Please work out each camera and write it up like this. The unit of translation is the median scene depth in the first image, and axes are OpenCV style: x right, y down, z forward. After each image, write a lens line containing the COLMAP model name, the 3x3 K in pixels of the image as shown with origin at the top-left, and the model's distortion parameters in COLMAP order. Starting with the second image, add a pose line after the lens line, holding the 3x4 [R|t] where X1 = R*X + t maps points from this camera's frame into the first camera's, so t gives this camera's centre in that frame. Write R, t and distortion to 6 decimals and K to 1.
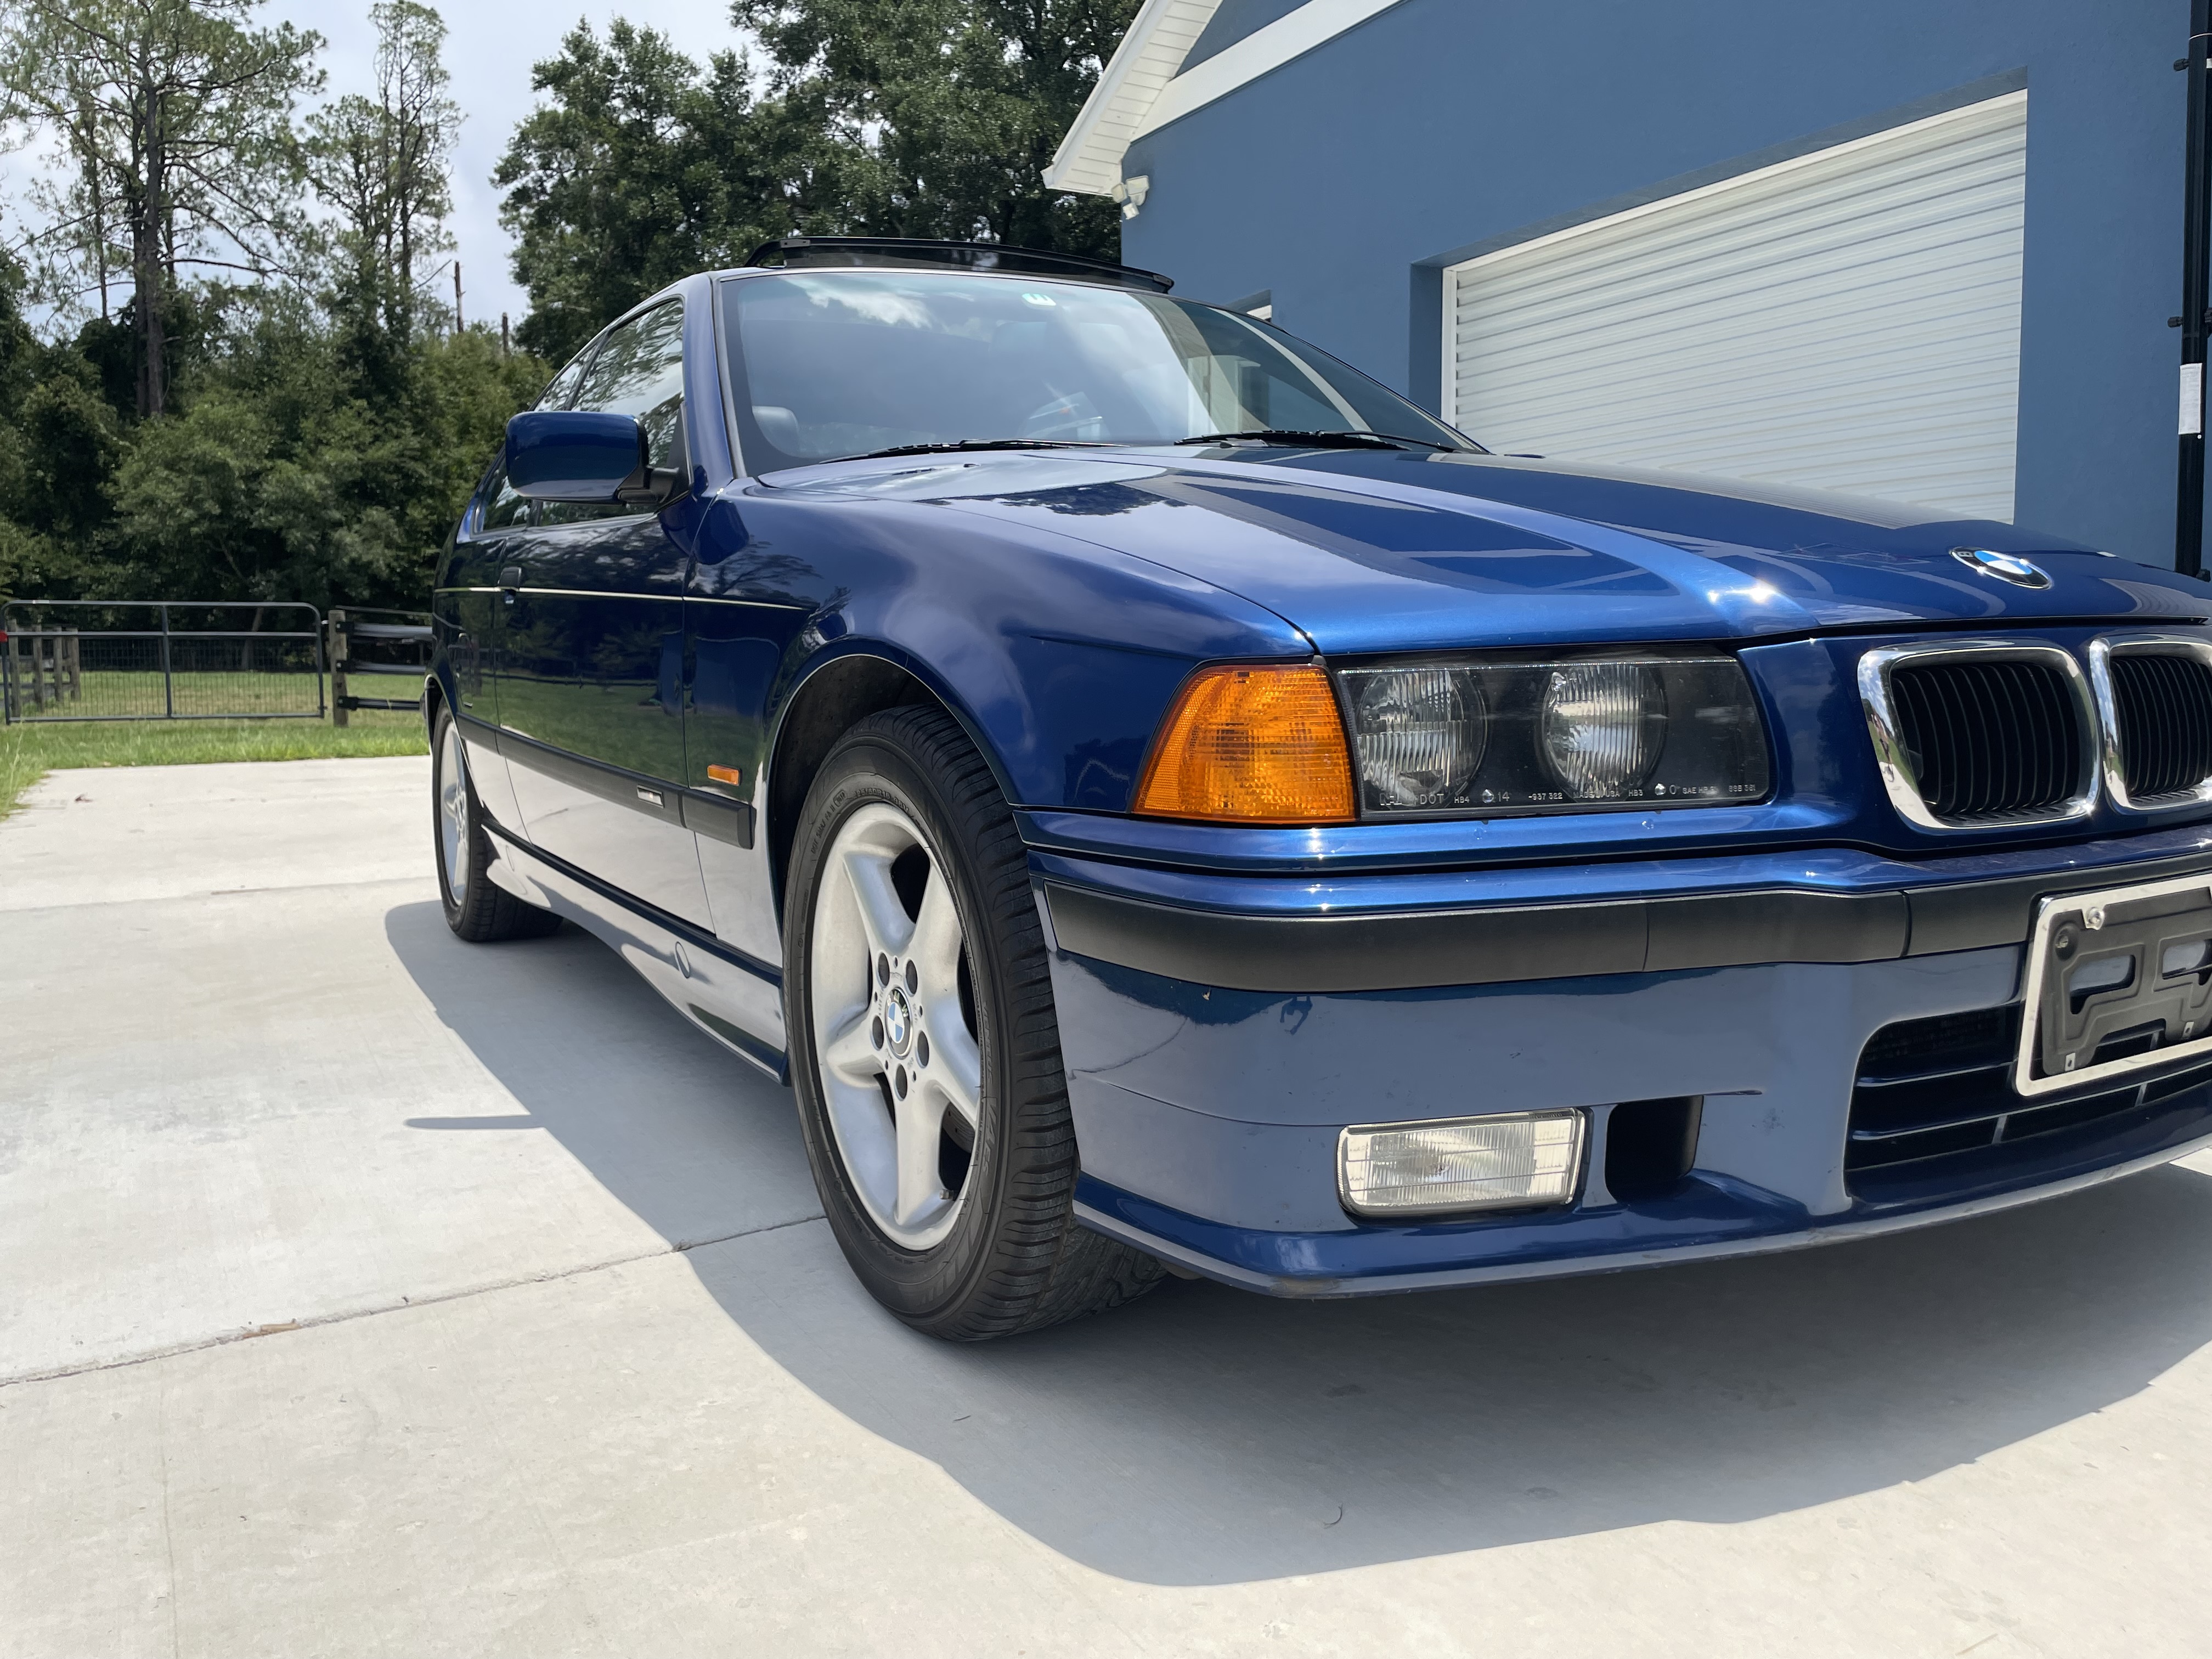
lens RADIAL K [[1682.1, 0, 1106.0], [0, 1682.1, 829.5], [0, 0, 1]] dist [0.056253, -0.085789]
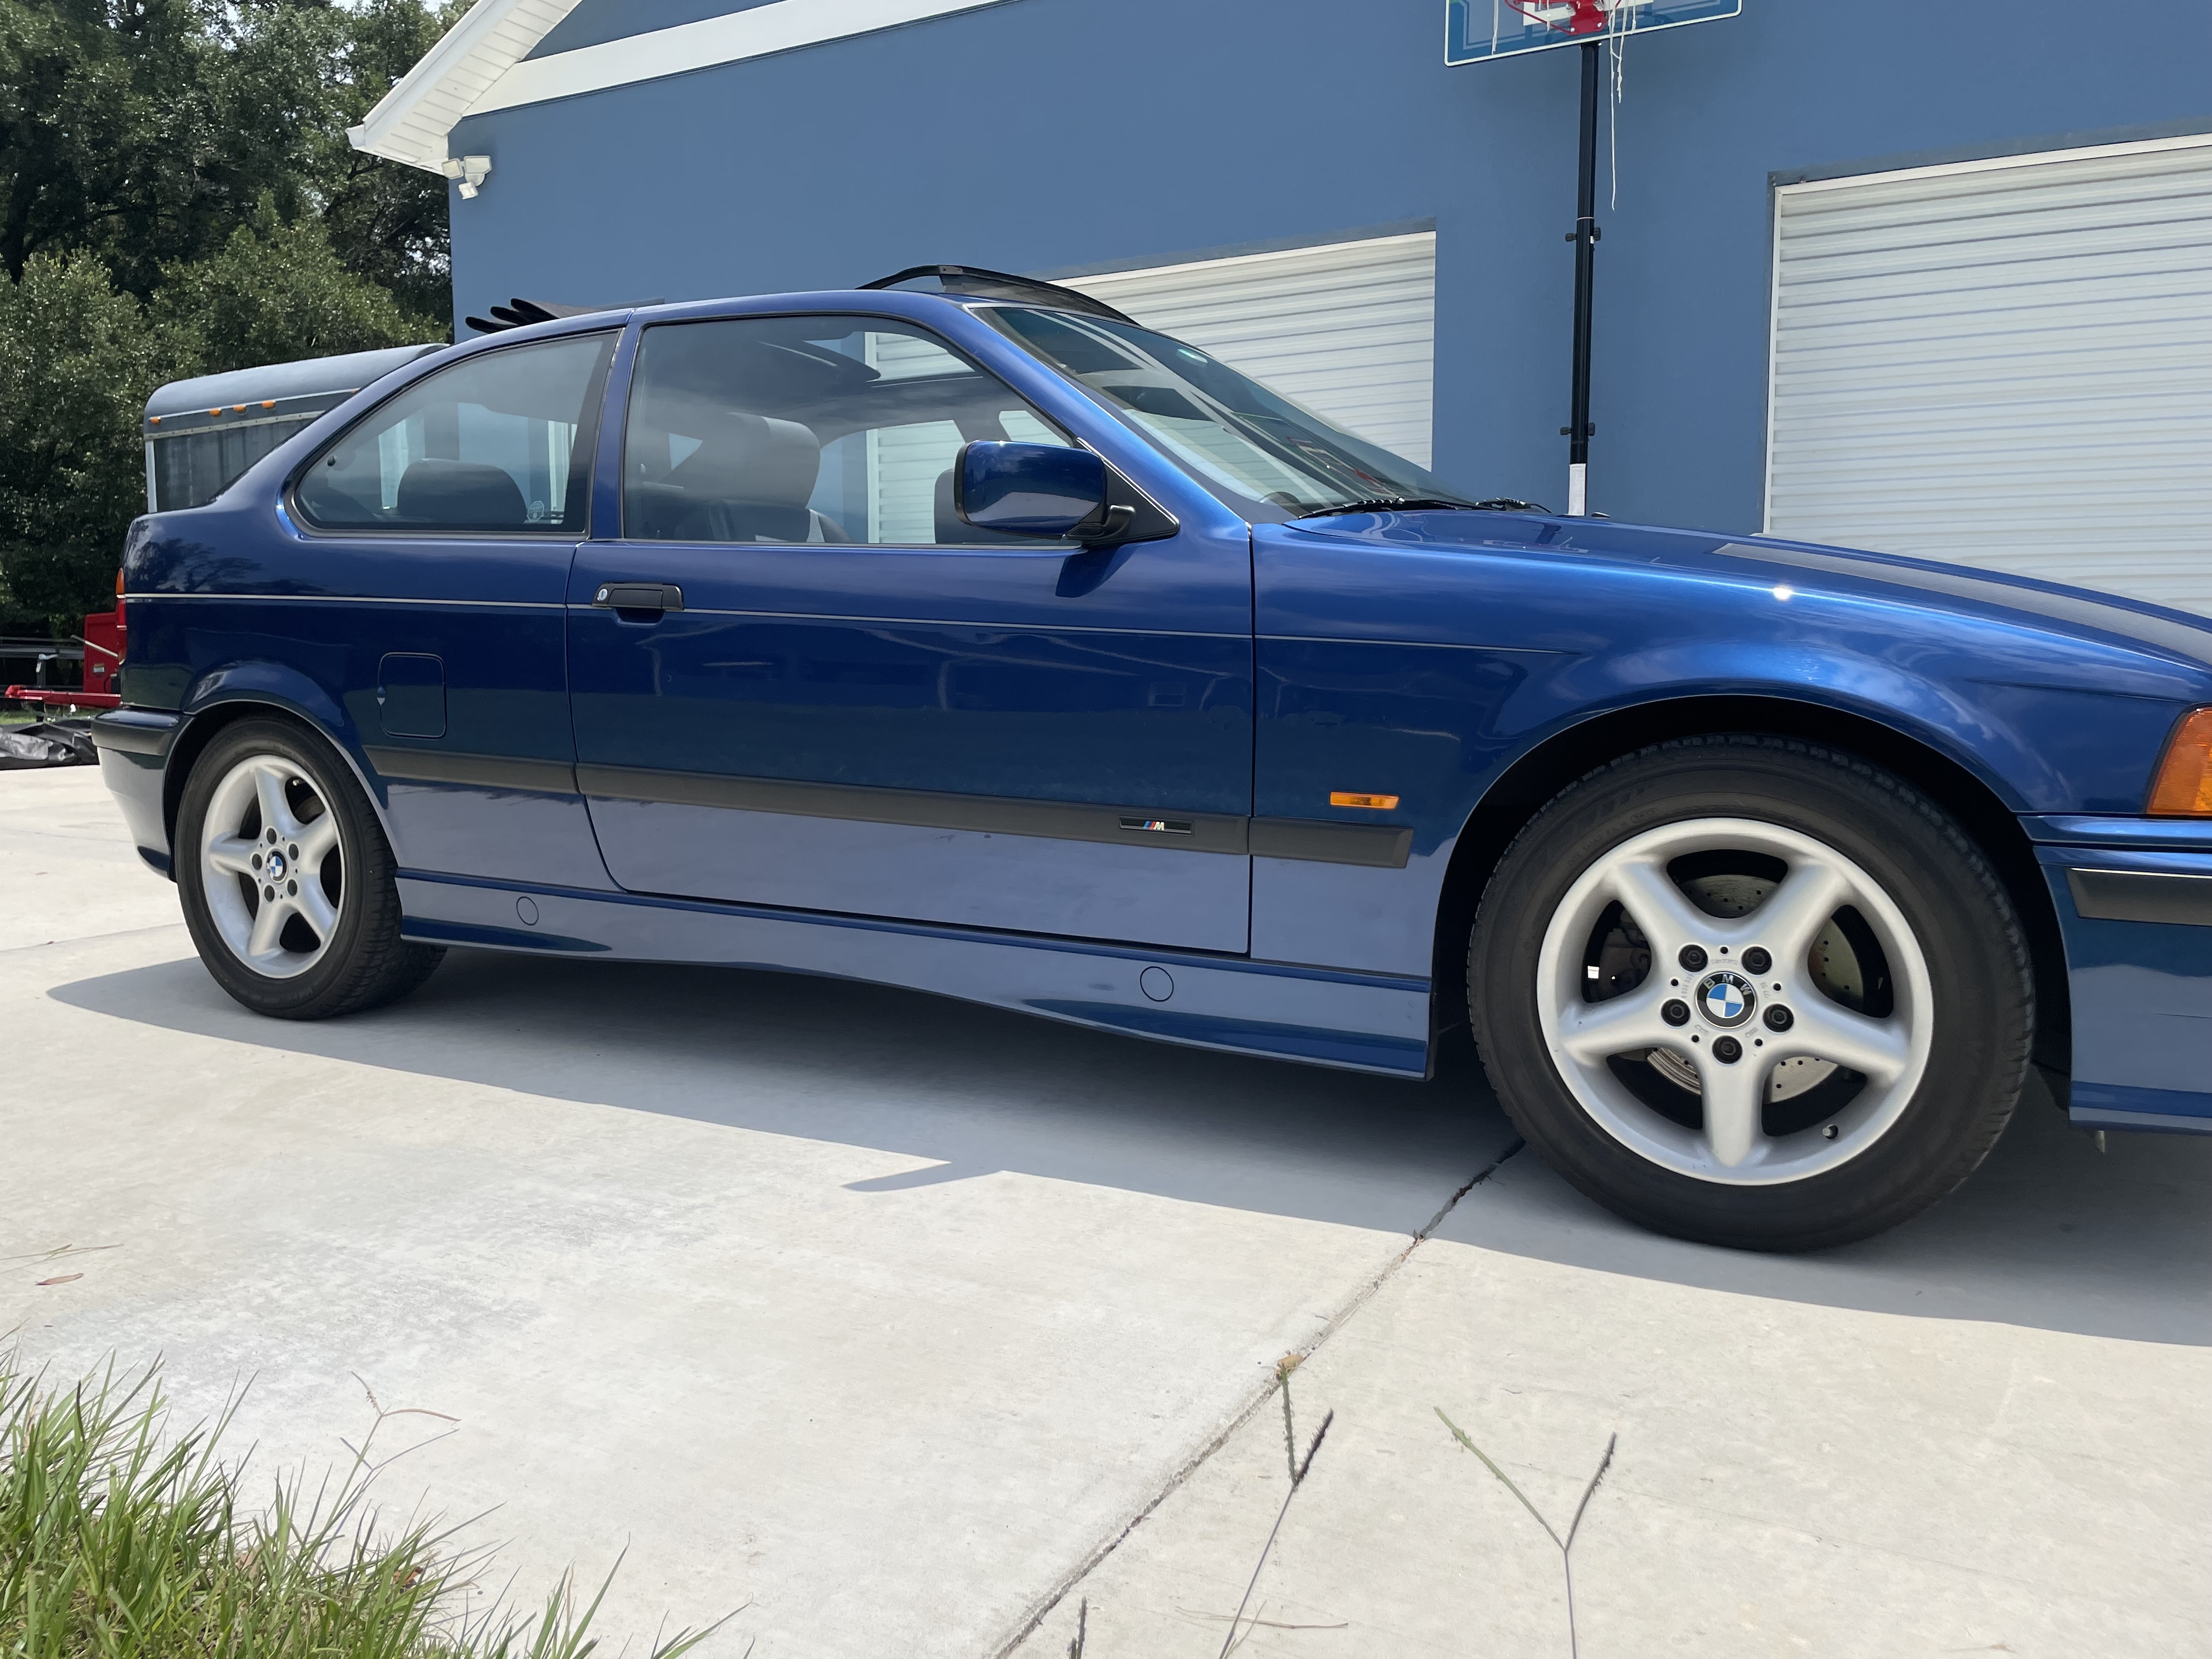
lens RADIAL K [[1665.4, 0, 1106.0], [0, 1665.4, 829.5], [0, 0, 1]] dist [0.049814, -0.071006]
pose [[0.855778, -0.043454, 0.515515, -0.751445], [0.045363, 0.998931, 0.008899, -0.026236], [-0.515350, 0.015770, 0.856834, 0.135425]]
